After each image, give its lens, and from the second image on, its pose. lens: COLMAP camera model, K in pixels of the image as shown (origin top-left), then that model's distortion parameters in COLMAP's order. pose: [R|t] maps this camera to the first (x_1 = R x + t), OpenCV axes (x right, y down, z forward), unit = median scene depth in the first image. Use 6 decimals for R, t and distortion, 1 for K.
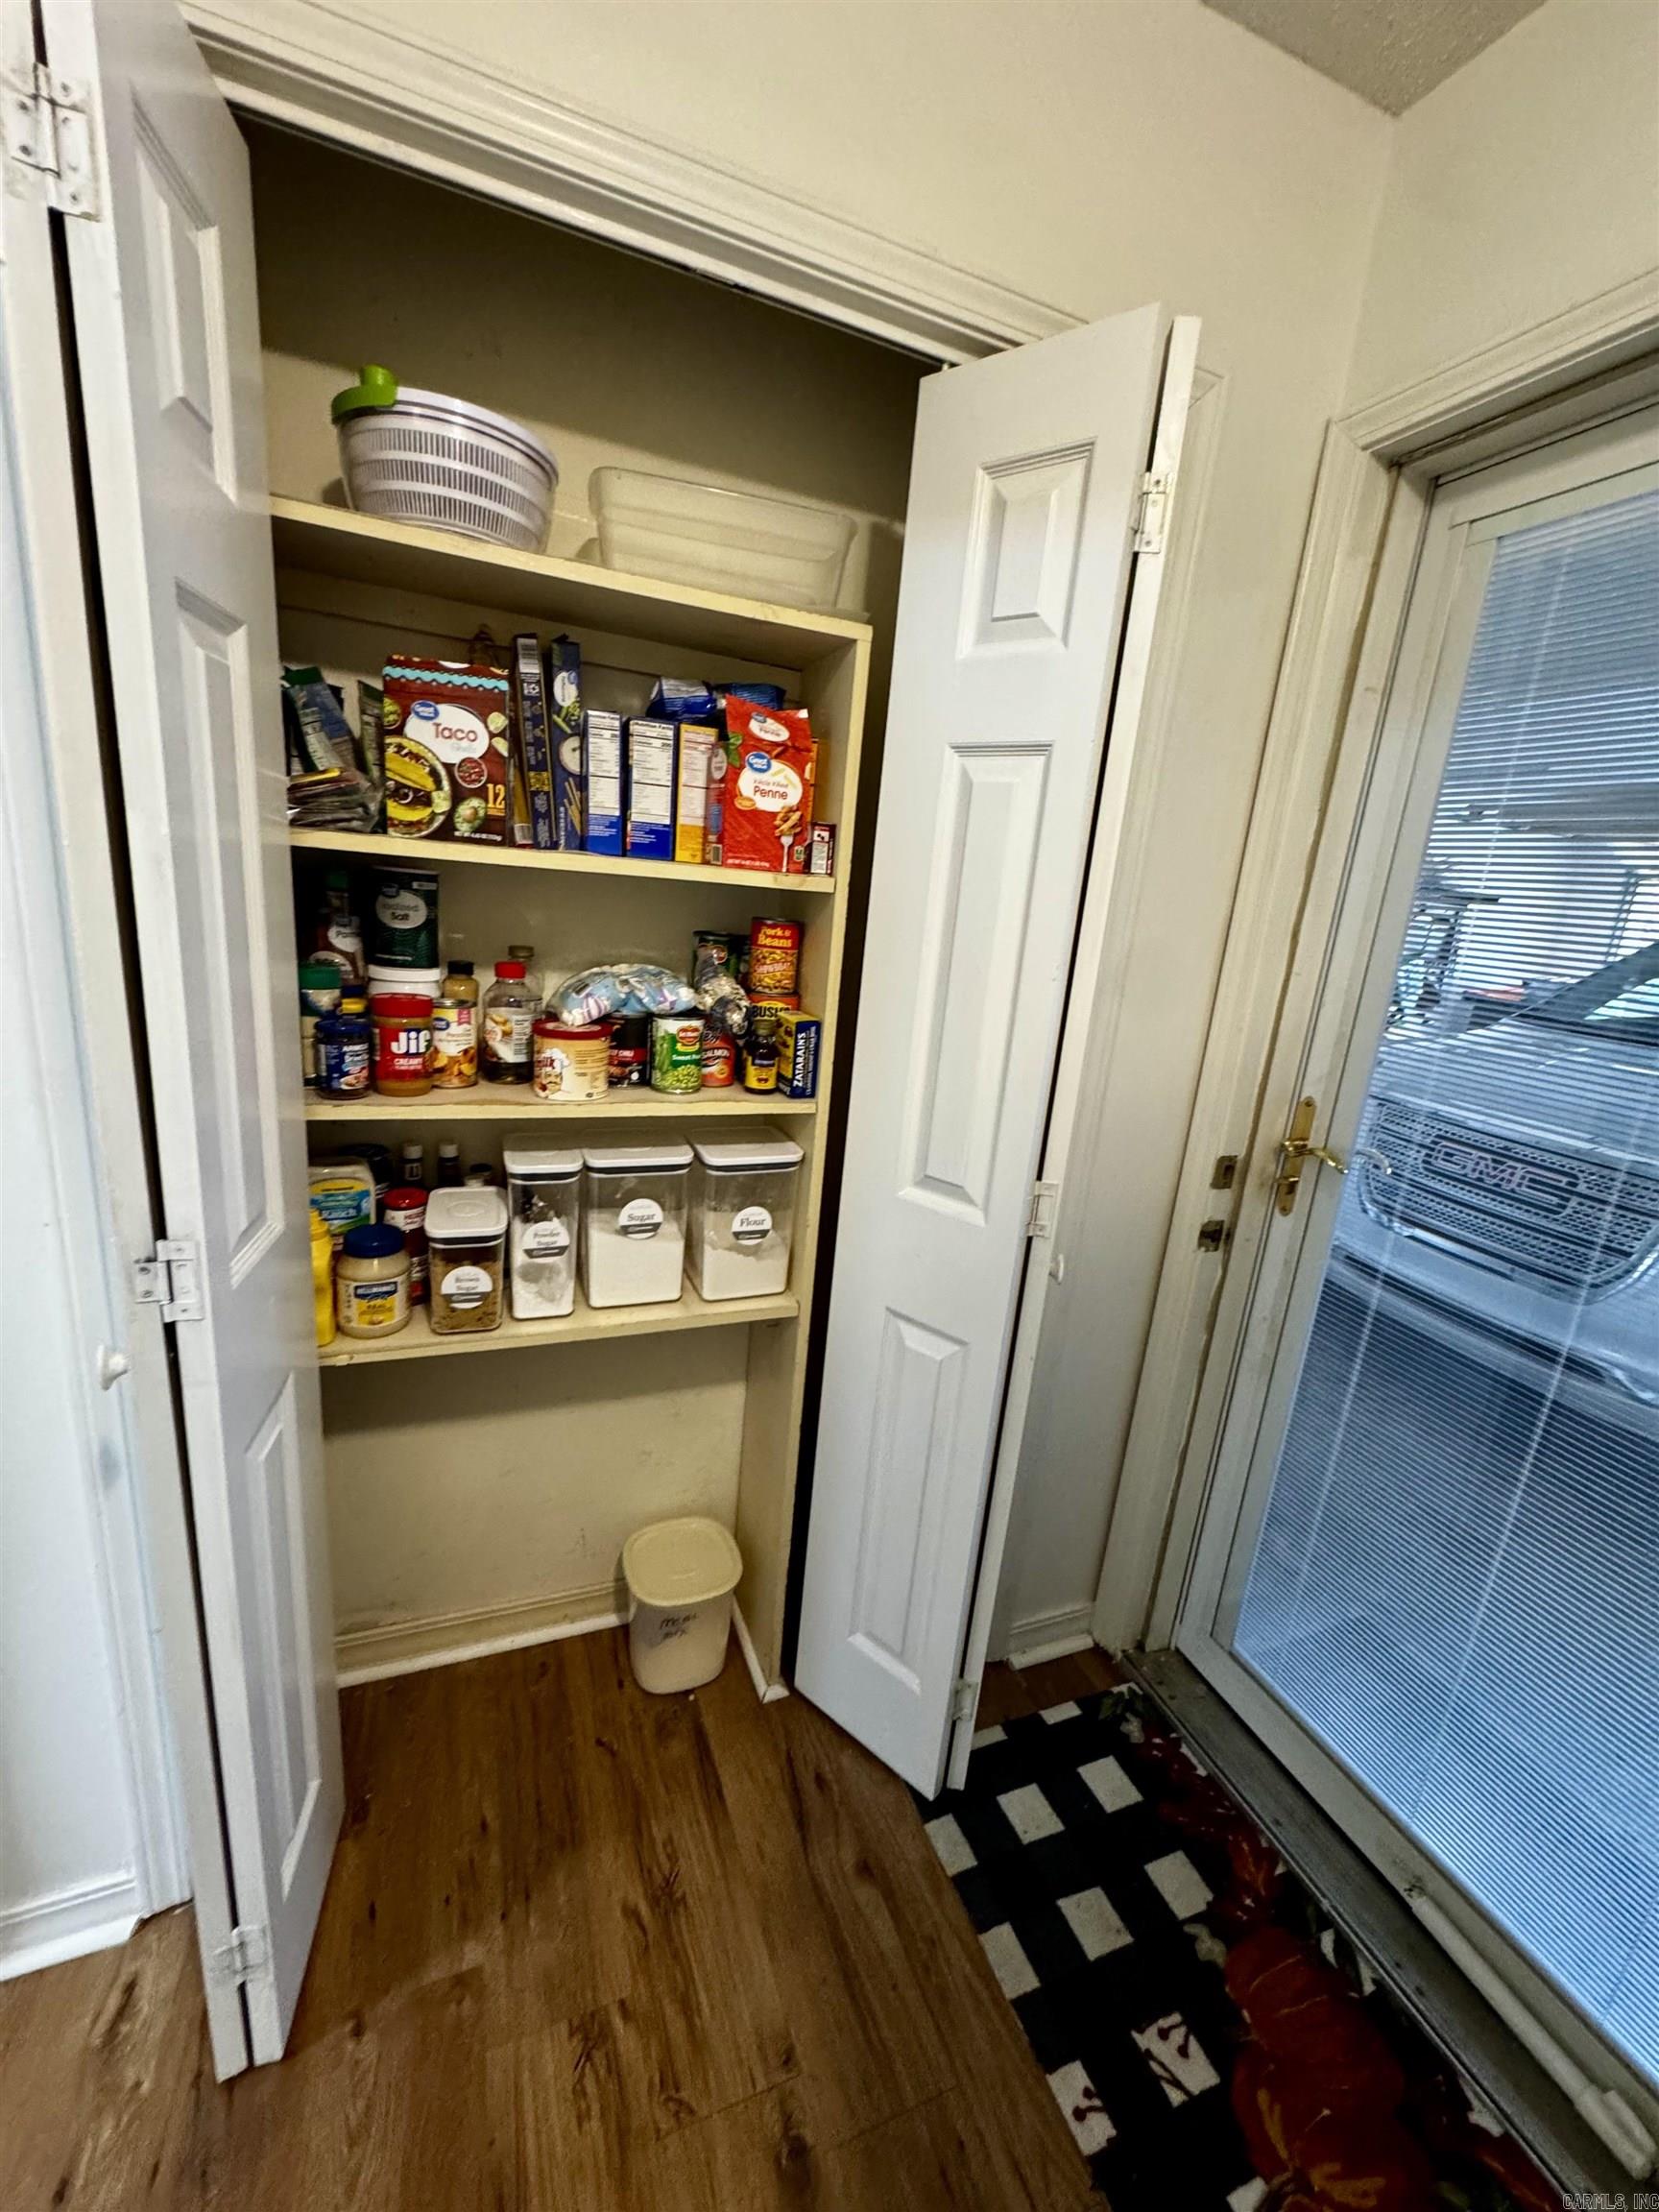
lens RADIAL K [[883.1, 0, 831.8], [0, 883.1, 1104.9], [0, 0, 1]] dist [-0.003233, 0.000509]
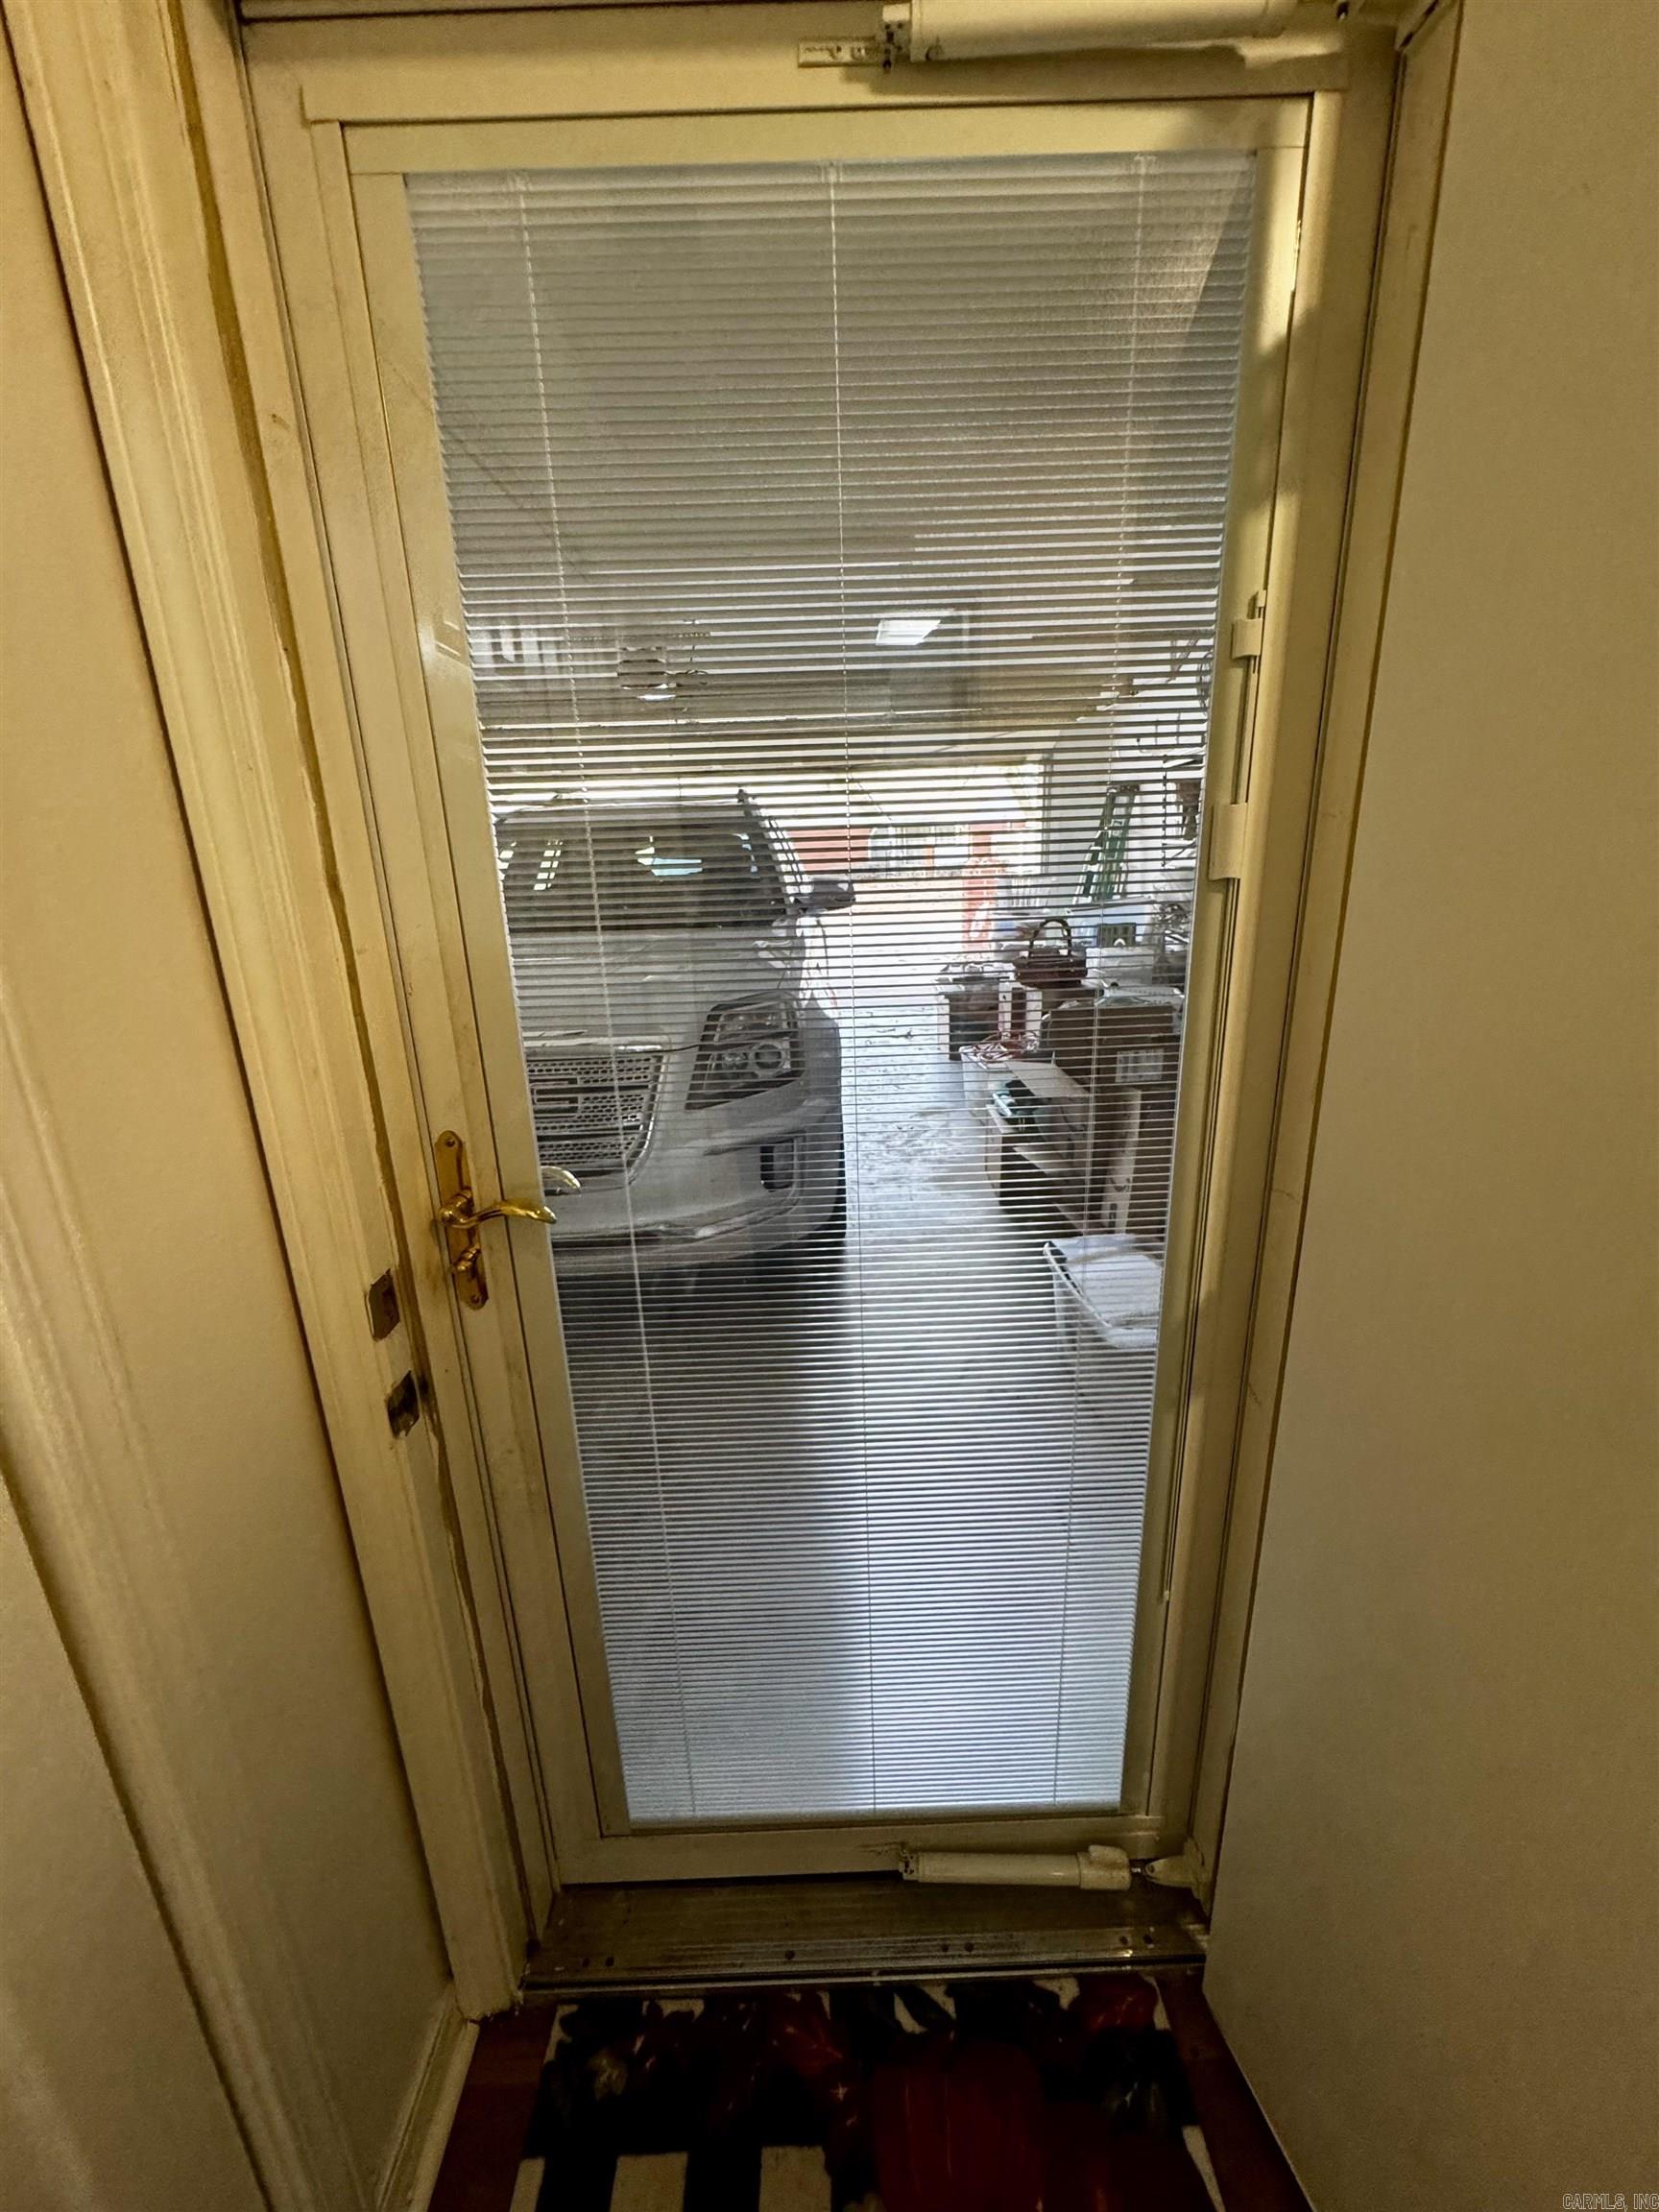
lens RADIAL K [[883.1, 0, 831.8], [0, 883.1, 1104.9], [0, 0, 1]] dist [-0.003233, 0.000509]
pose [[0.359372, -0.365047, 0.858832, 0.115151], [0.290895, 0.918280, 0.268592, -0.131931], [-0.886697, 0.153306, 0.436194, 0.533684]]
